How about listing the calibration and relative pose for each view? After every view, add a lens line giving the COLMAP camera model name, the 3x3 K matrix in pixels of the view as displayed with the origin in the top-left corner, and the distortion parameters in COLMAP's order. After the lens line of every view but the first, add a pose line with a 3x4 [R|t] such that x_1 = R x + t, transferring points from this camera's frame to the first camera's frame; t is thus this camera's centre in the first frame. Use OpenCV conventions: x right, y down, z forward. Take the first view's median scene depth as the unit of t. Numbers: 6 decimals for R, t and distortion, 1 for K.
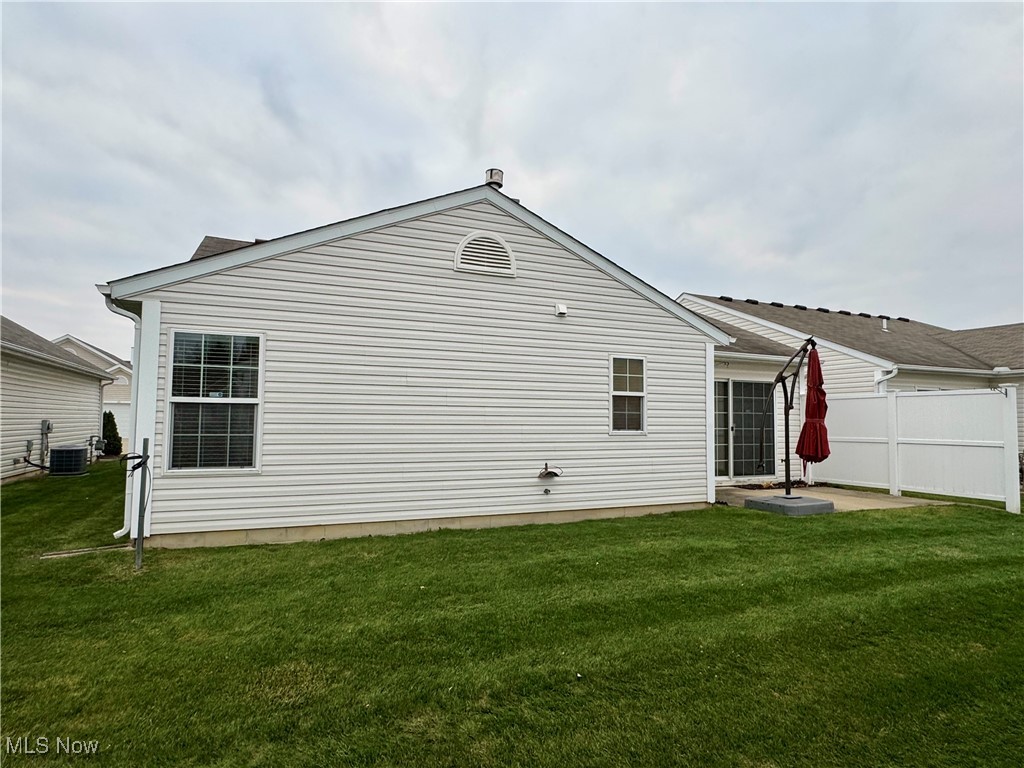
lens RADIAL K [[595.3, 0, 530.8], [0, 595.3, 383.9], [0, 0, 1]] dist [-0.002575, -0.000574]
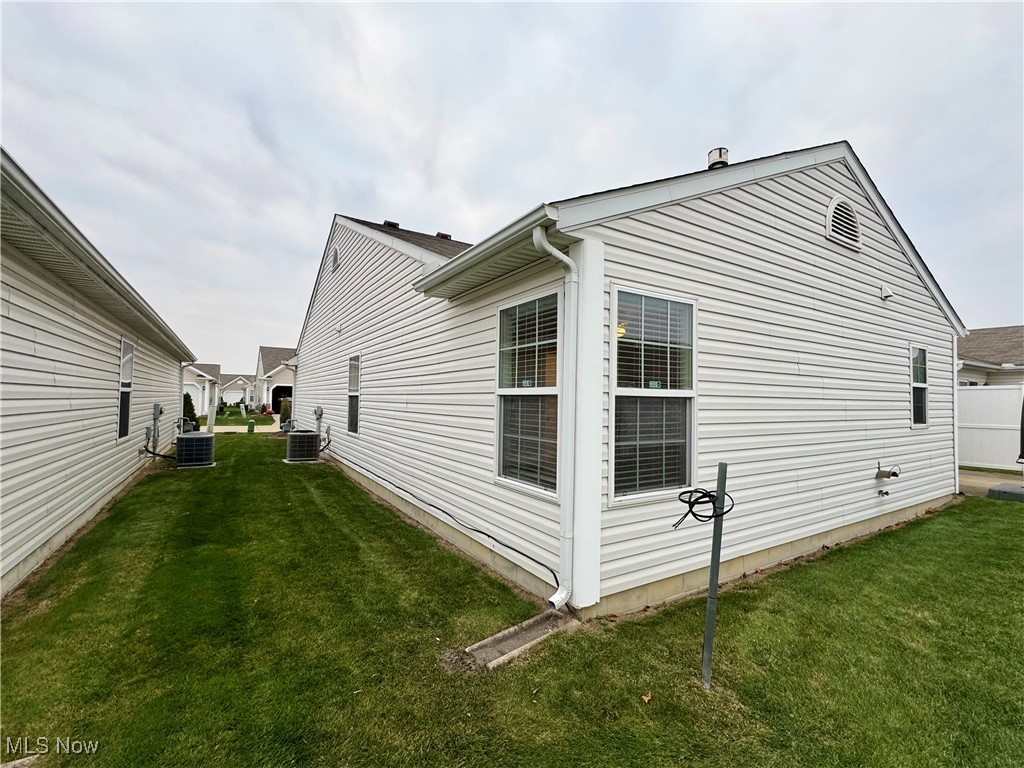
lens RADIAL K [[455.3, 0, 522.7], [0, 455.3, 382.5], [0, 0, 1]] dist [-0.001320, -0.000197]
pose [[0.990973, 0.011144, 0.133599, -0.559605], [-0.014614, 0.999580, 0.025015, 0.003054], [-0.133265, -0.026742, 0.990720, 0.361926]]
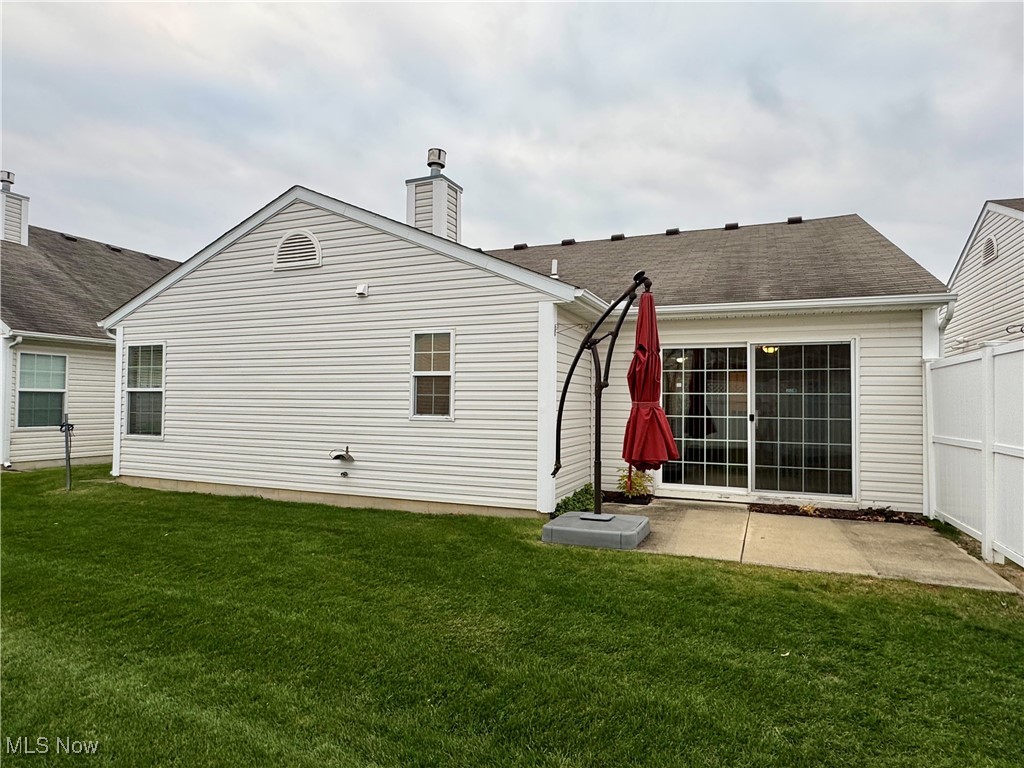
lens RADIAL K [[595.3, 0, 530.8], [0, 595.3, 383.9], [0, 0, 1]] dist [-0.002575, -0.000574]
pose [[0.690613, -0.026192, -0.722750, 0.892426], [0.039558, 0.999216, 0.001588, 0.036096], [0.722142, -0.029687, 0.691108, 0.495675]]
